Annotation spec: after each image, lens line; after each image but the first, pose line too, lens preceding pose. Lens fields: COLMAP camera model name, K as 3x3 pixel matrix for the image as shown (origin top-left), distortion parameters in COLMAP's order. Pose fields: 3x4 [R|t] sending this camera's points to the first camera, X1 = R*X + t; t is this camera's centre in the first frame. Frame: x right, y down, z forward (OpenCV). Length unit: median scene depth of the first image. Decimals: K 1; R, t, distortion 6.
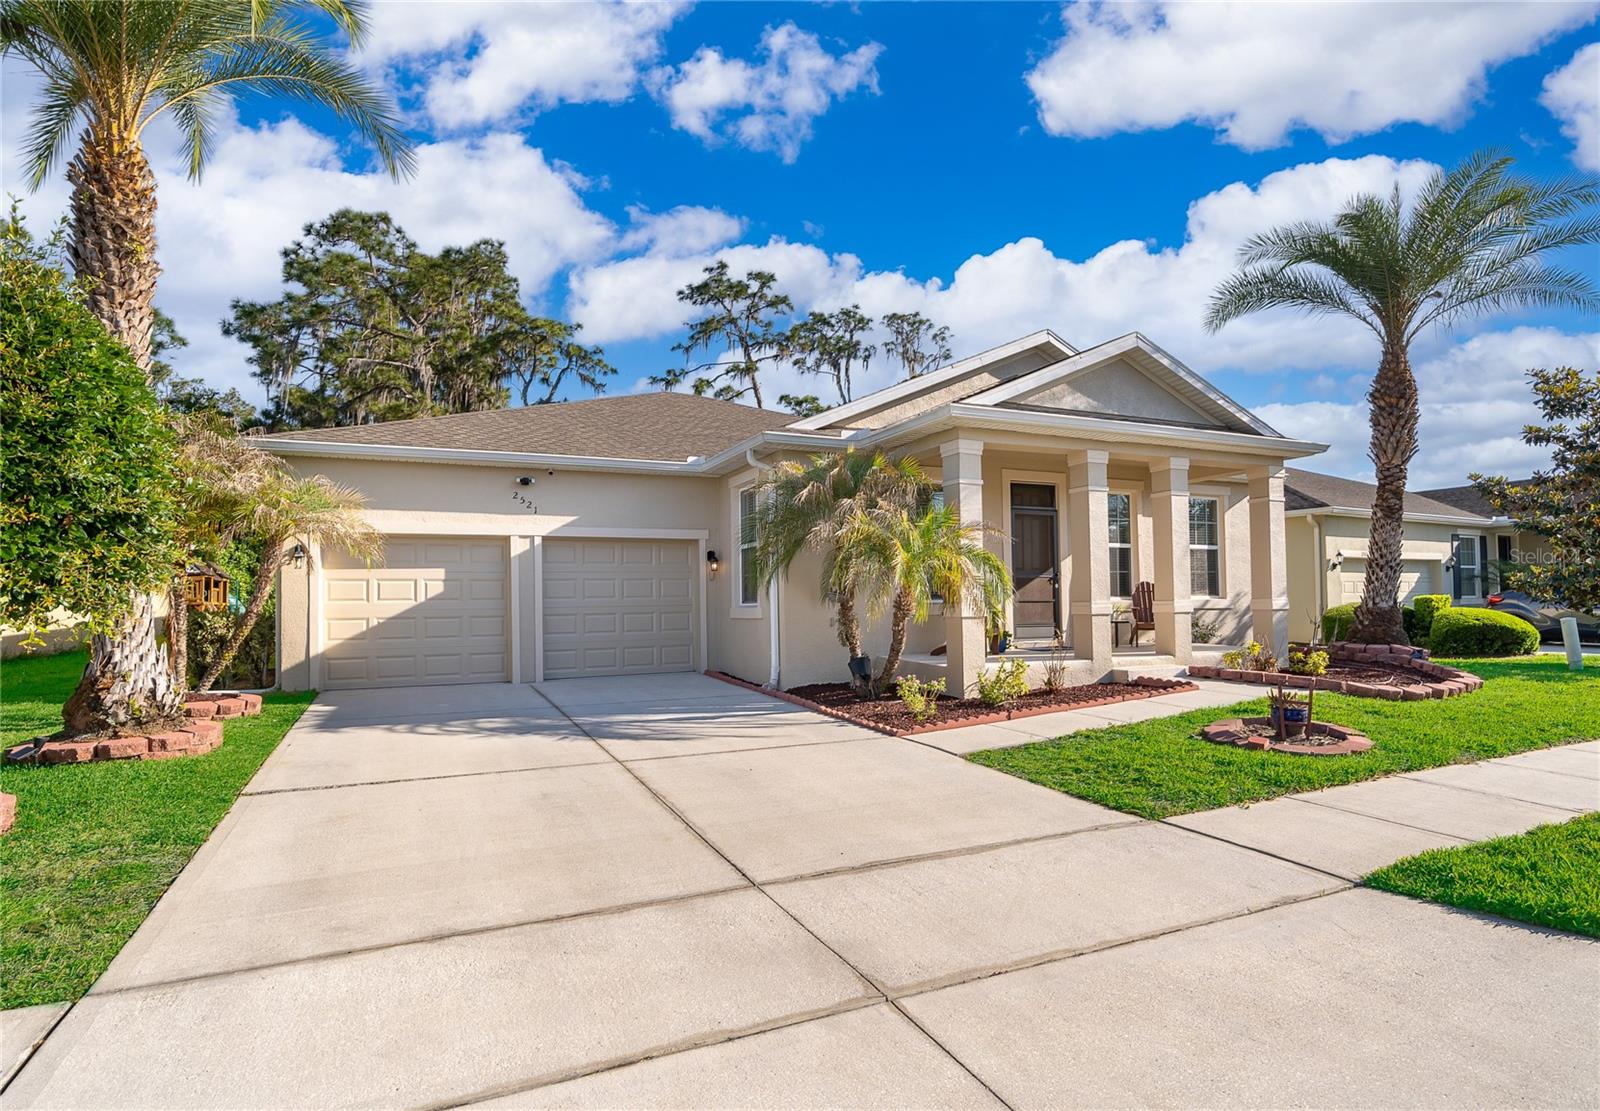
lens RADIAL K [[825.7, 0, 800.0], [0, 825.7, 555.5], [0, 0, 1]] dist [-0.001225, -0.000228]
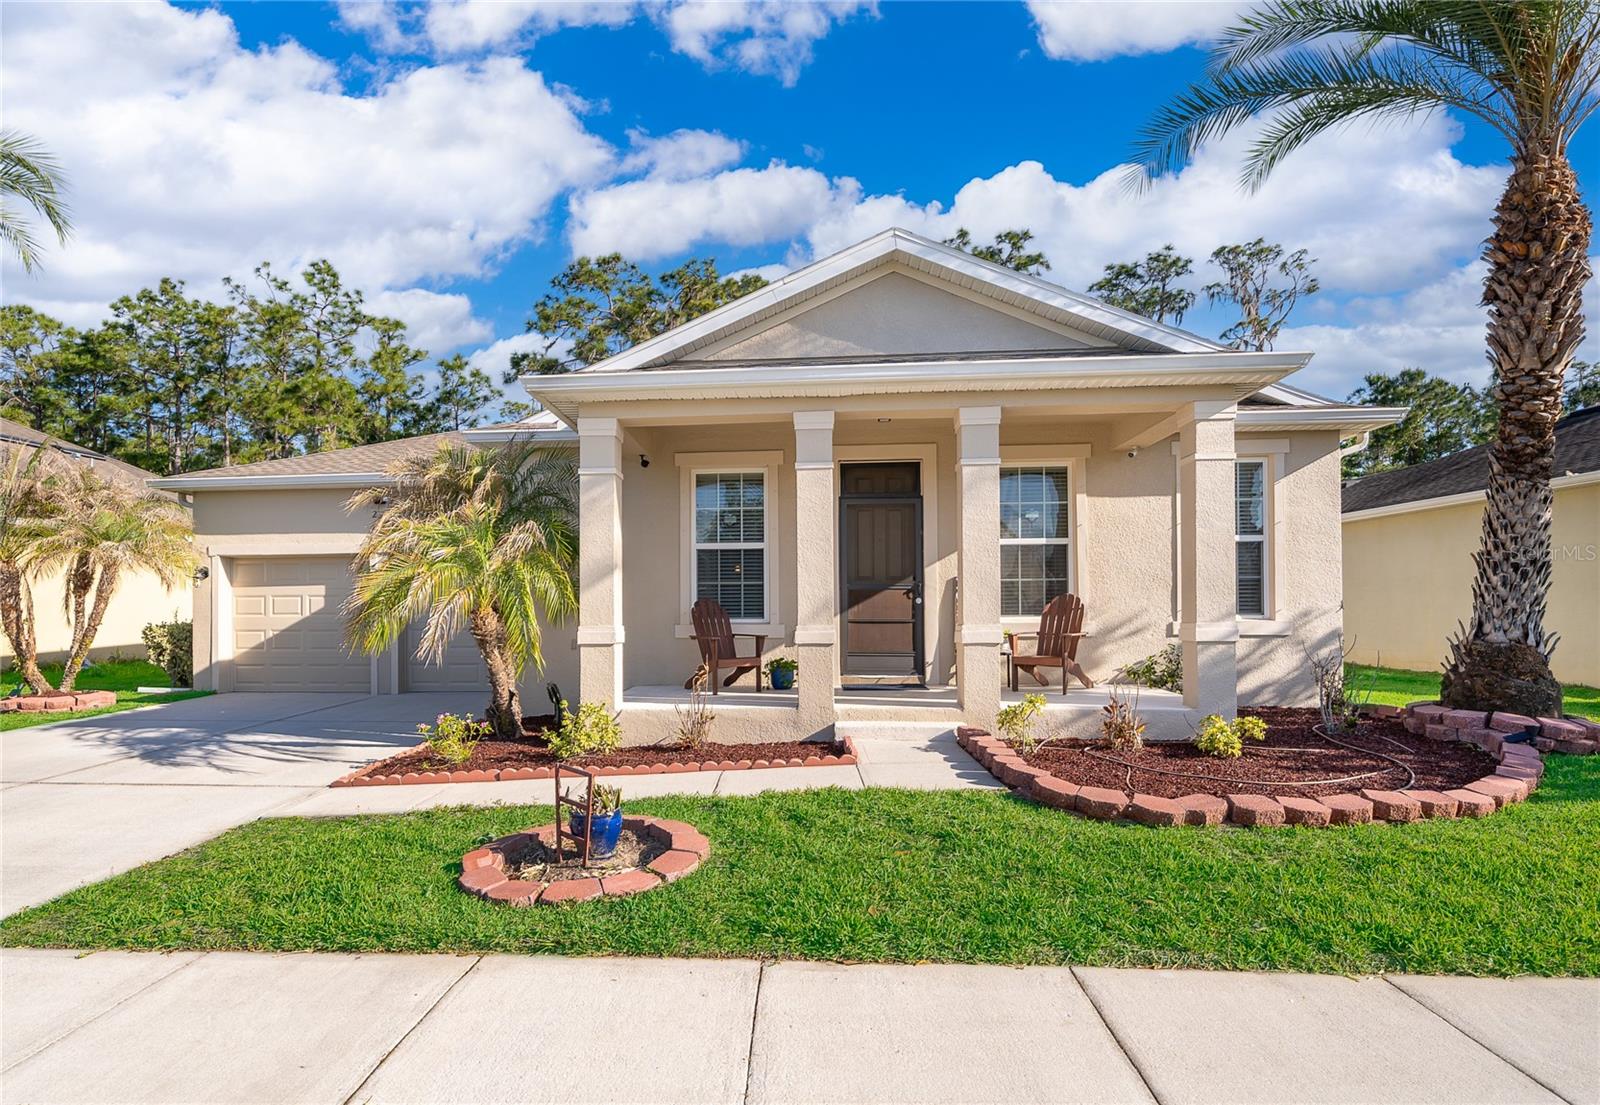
lens RADIAL K [[854.4, 0, 798.2], [0, 854.4, 581.2], [0, 0, 1]] dist [-0.000738, -0.000371]
pose [[0.867759, -0.010483, -0.496875, 0.588989], [0.023218, 0.999541, 0.019461, 0.002475], [0.496443, -0.028424, 0.867604, 0.297201]]
